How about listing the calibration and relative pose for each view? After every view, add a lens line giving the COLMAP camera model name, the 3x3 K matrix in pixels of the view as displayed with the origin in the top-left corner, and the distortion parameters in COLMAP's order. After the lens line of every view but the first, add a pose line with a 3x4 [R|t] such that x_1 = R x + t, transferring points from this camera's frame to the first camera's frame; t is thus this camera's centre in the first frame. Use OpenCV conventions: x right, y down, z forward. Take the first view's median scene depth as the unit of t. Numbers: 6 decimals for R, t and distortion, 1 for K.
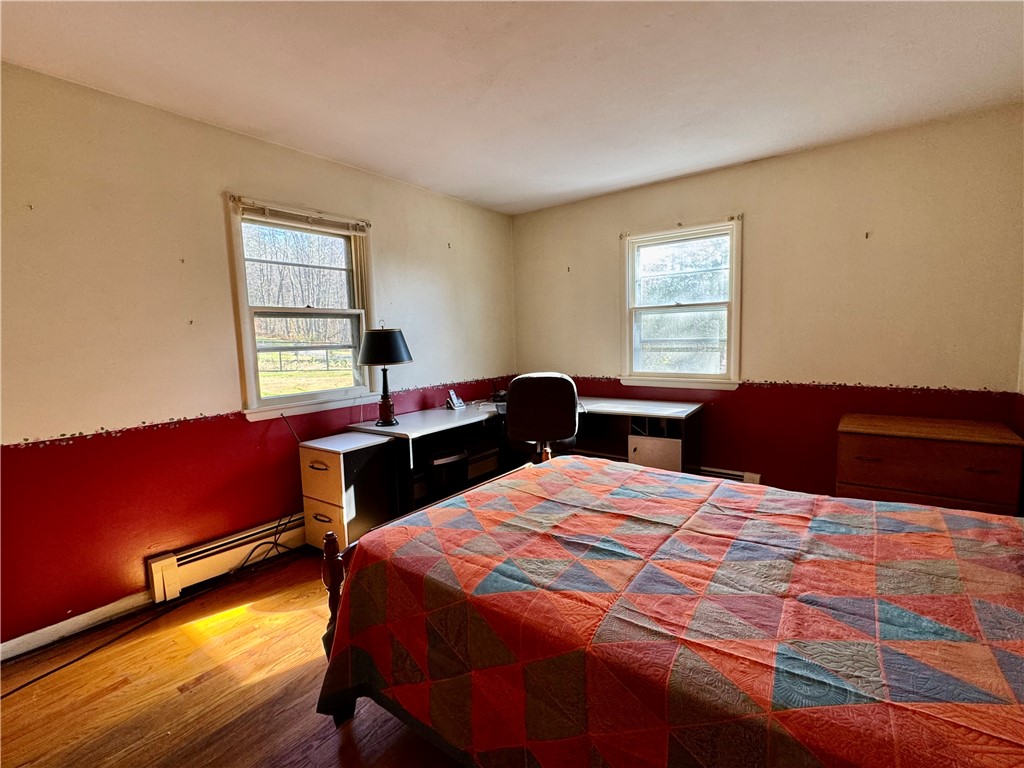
lens RADIAL K [[485.9, 0, 517.4], [0, 485.9, 380.5], [0, 0, 1]] dist [-0.009334, 0.000238]
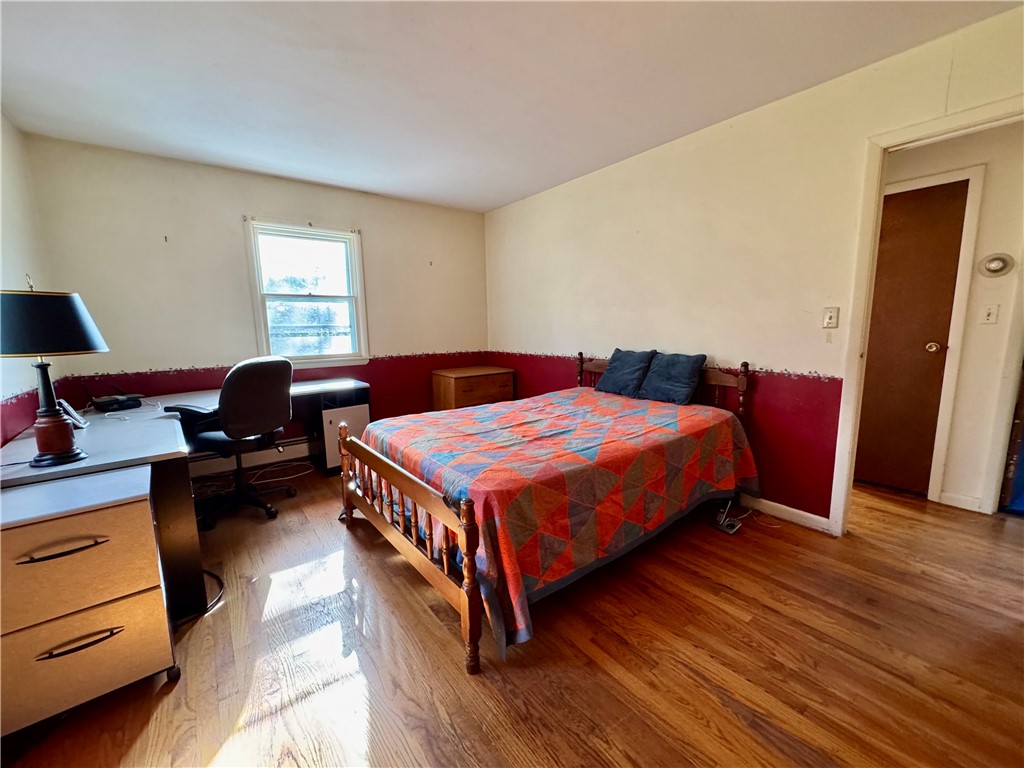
lens RADIAL K [[408.9, 0, 522.2], [0, 408.9, 386.0], [0, 0, 1]] dist [-0.001517, -0.000324]
pose [[0.238396, -0.122654, 0.963392, -0.915021], [0.097398, 0.990011, 0.101941, 0.010512], [-0.966272, 0.069530, 0.247961, 0.542475]]
